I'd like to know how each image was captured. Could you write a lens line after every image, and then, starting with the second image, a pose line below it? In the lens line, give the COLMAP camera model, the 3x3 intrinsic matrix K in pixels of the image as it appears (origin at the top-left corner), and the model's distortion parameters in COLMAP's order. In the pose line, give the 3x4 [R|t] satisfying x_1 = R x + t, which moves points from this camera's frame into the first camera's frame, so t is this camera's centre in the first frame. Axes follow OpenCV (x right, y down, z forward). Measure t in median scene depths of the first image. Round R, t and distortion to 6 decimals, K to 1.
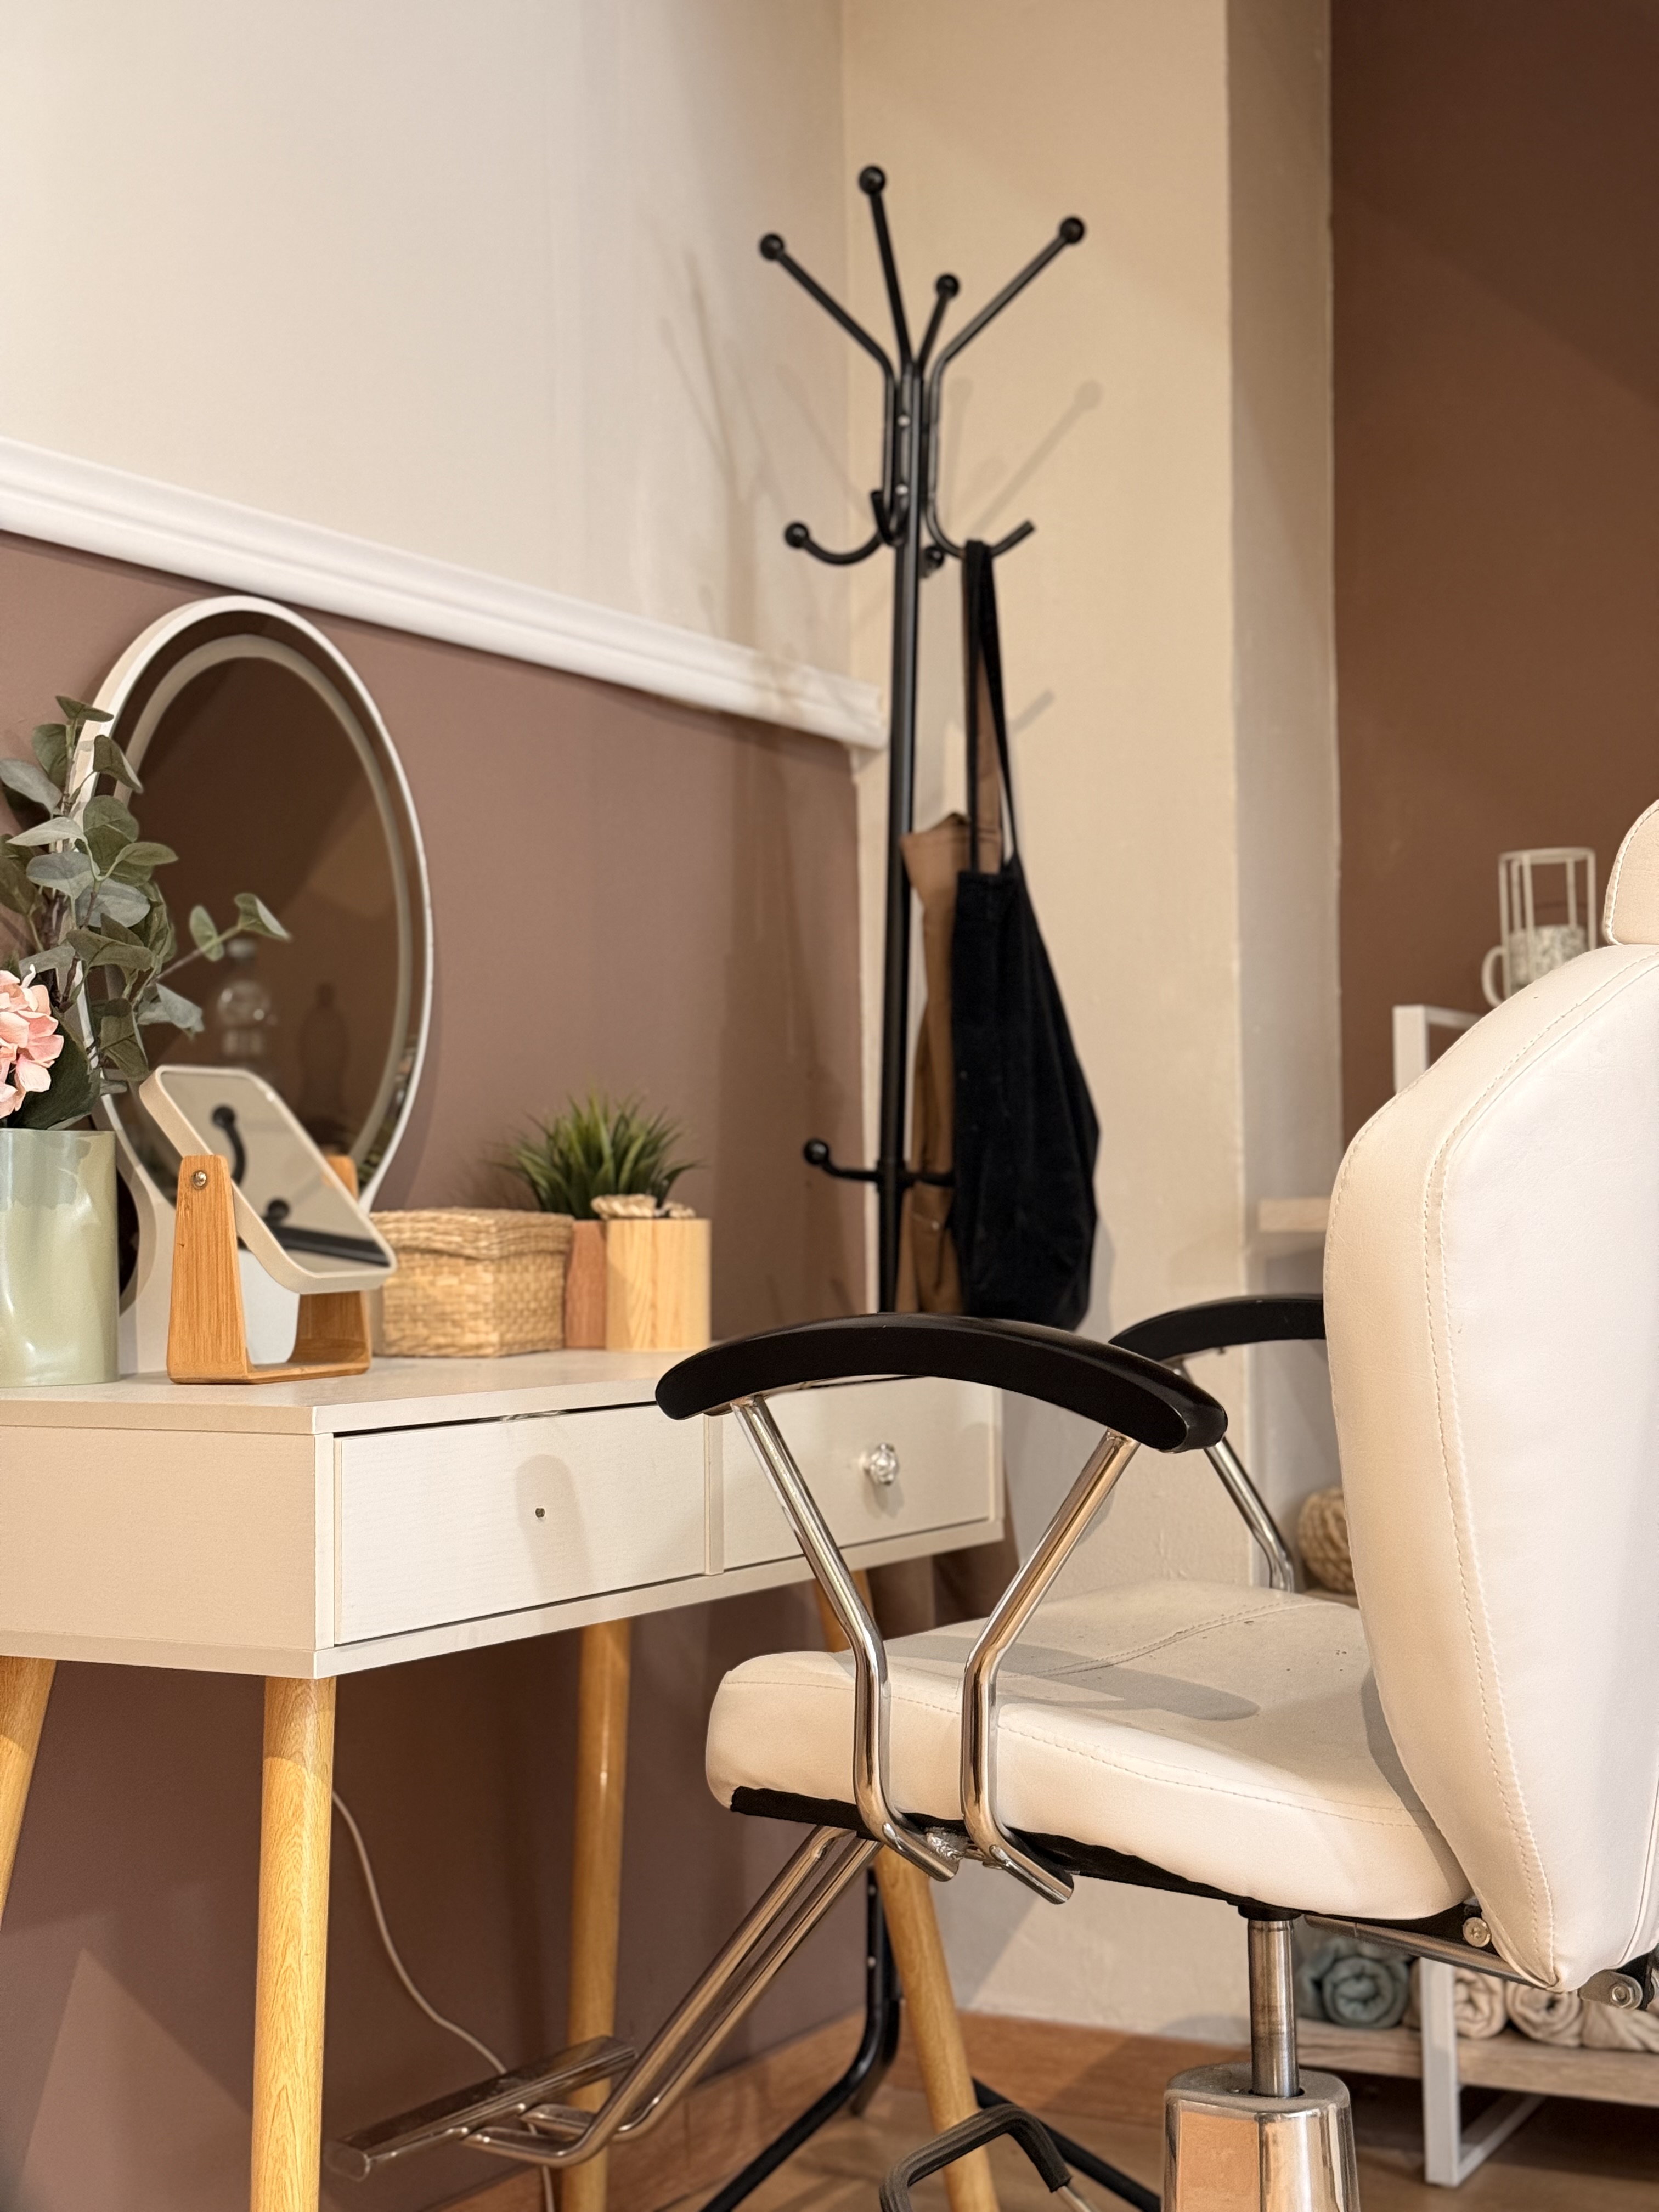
lens RADIAL K [[3101.1, 0, 829.5], [0, 3101.1, 1106.0], [0, 0, 1]] dist [0.211294, -0.462726]
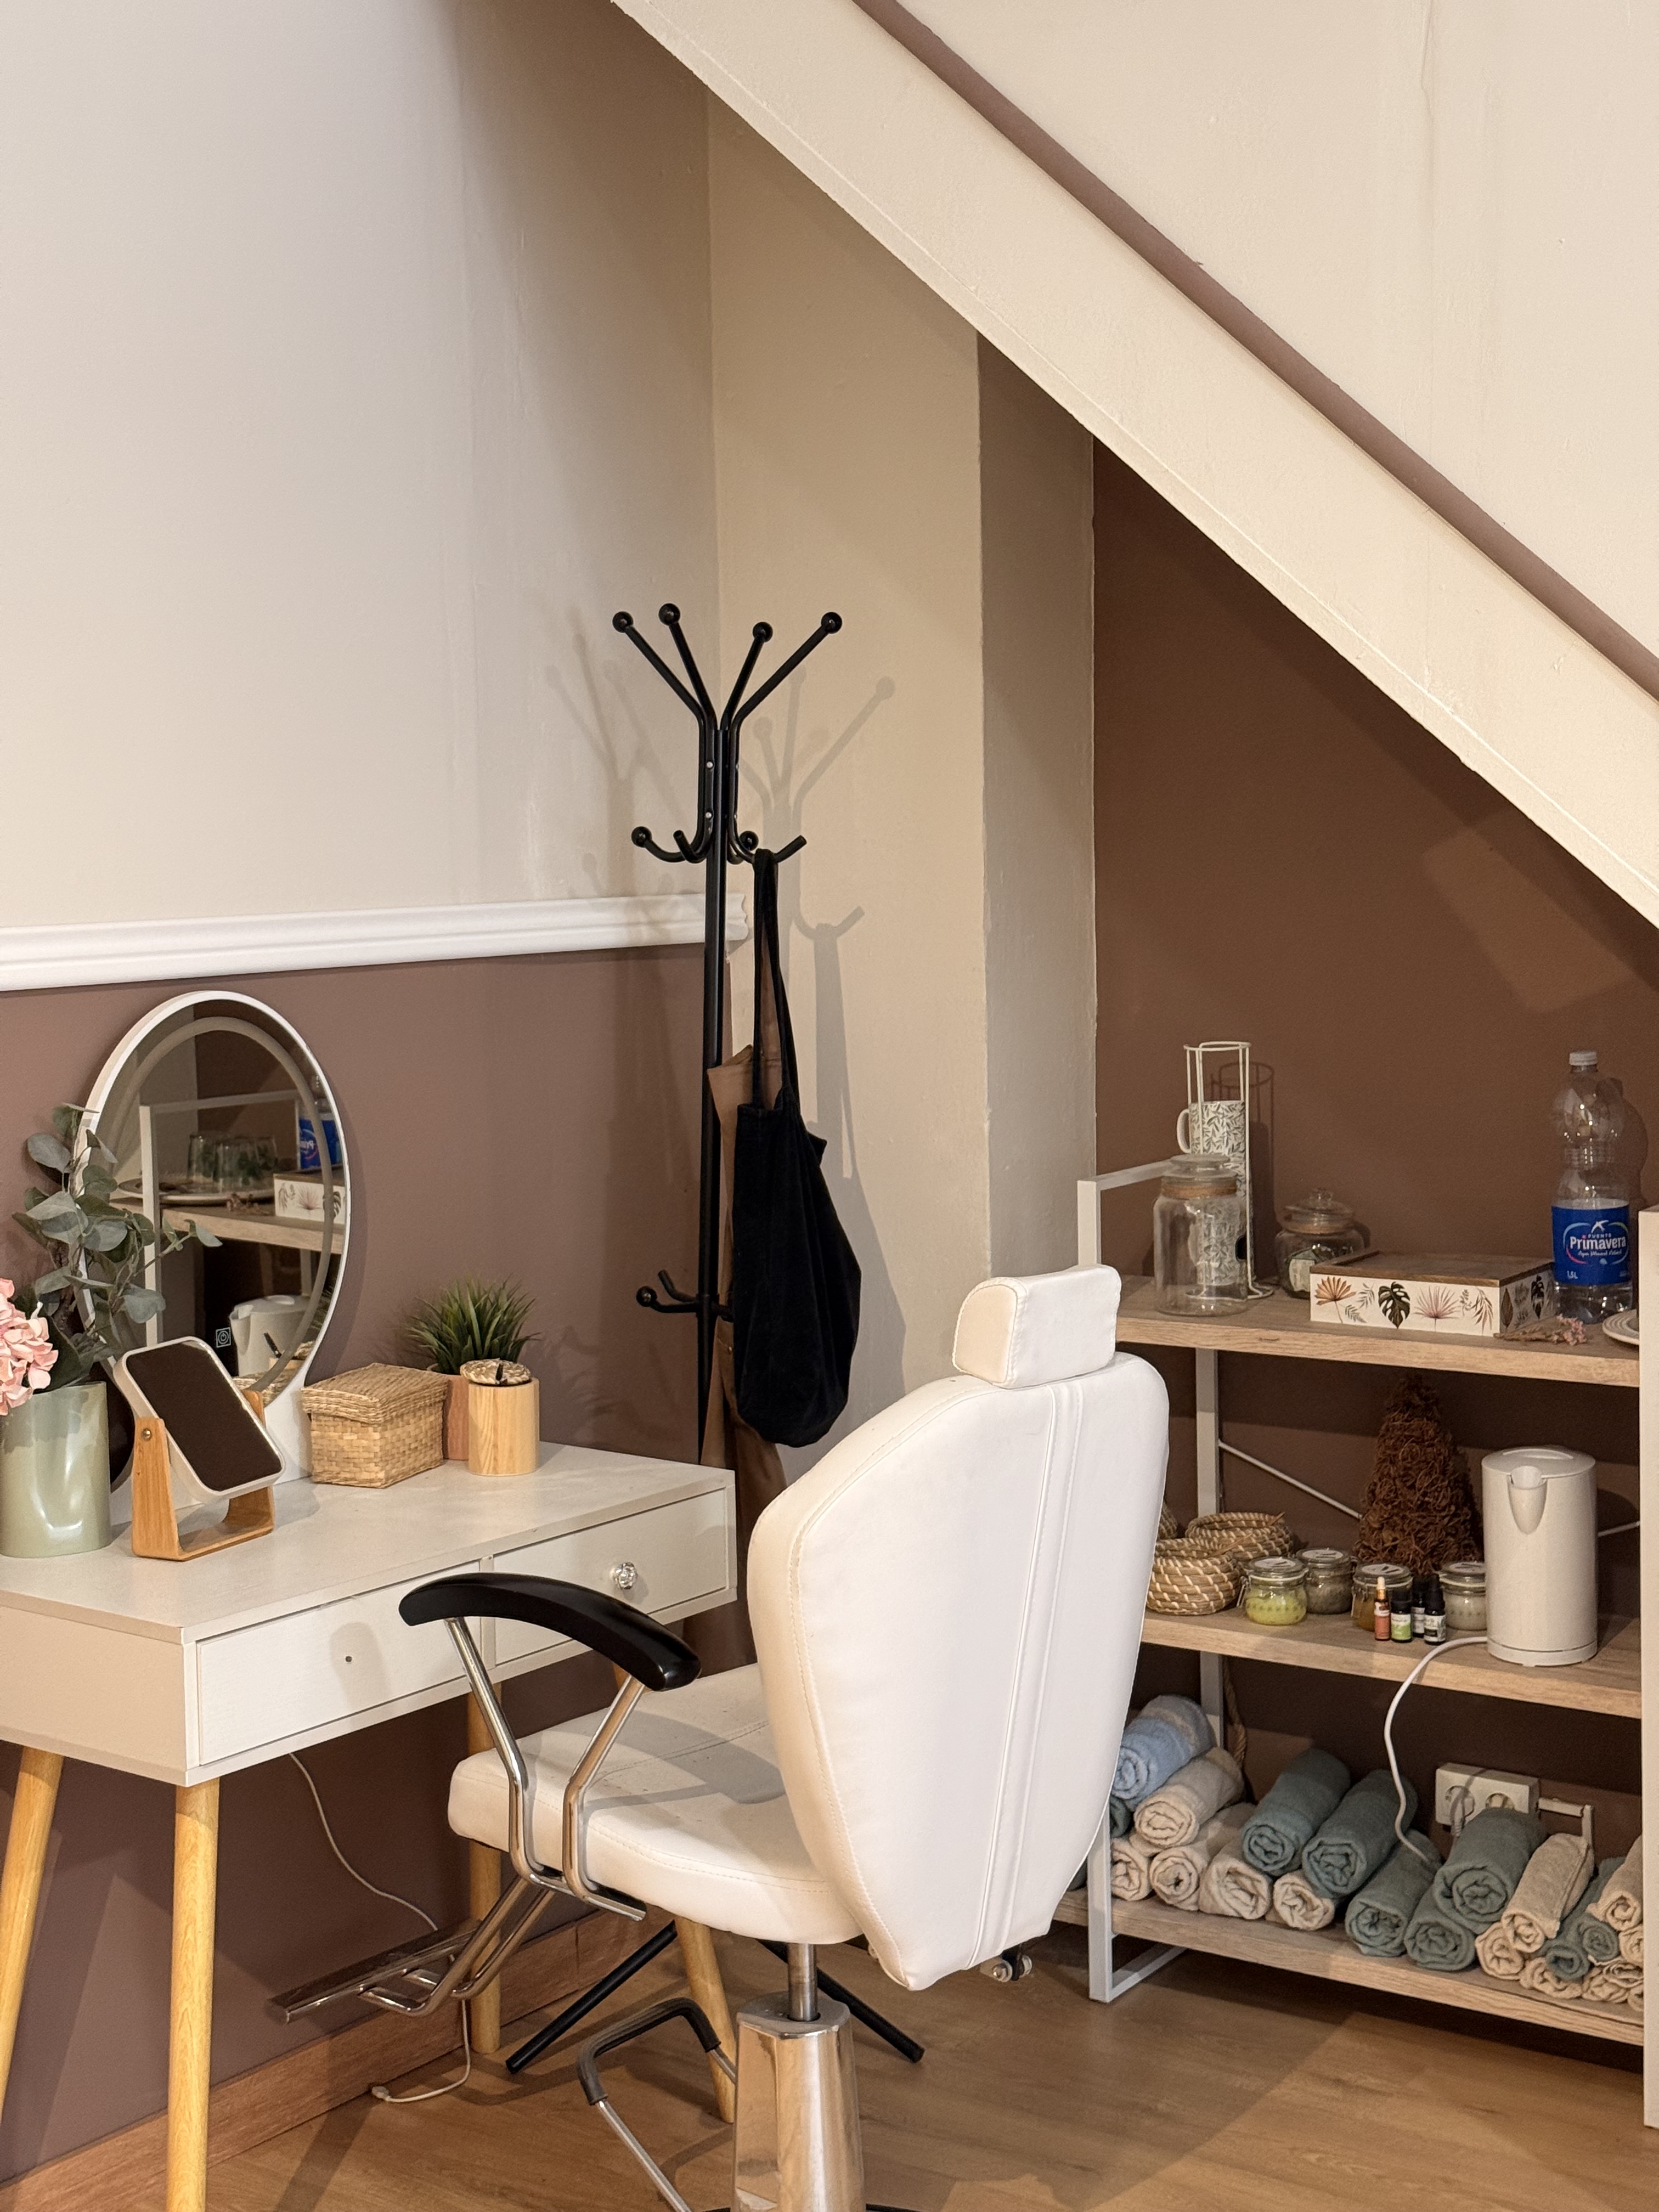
lens RADIAL K [[3141.6, 0, 829.5], [0, 3141.6, 1106.0], [0, 0, 1]] dist [0.163873, -0.008659]
pose [[0.993484, 0.007360, -0.113738, 0.256984], [0.008498, 0.990351, 0.138322, -0.286467], [0.113658, -0.138387, 0.983835, -0.411130]]
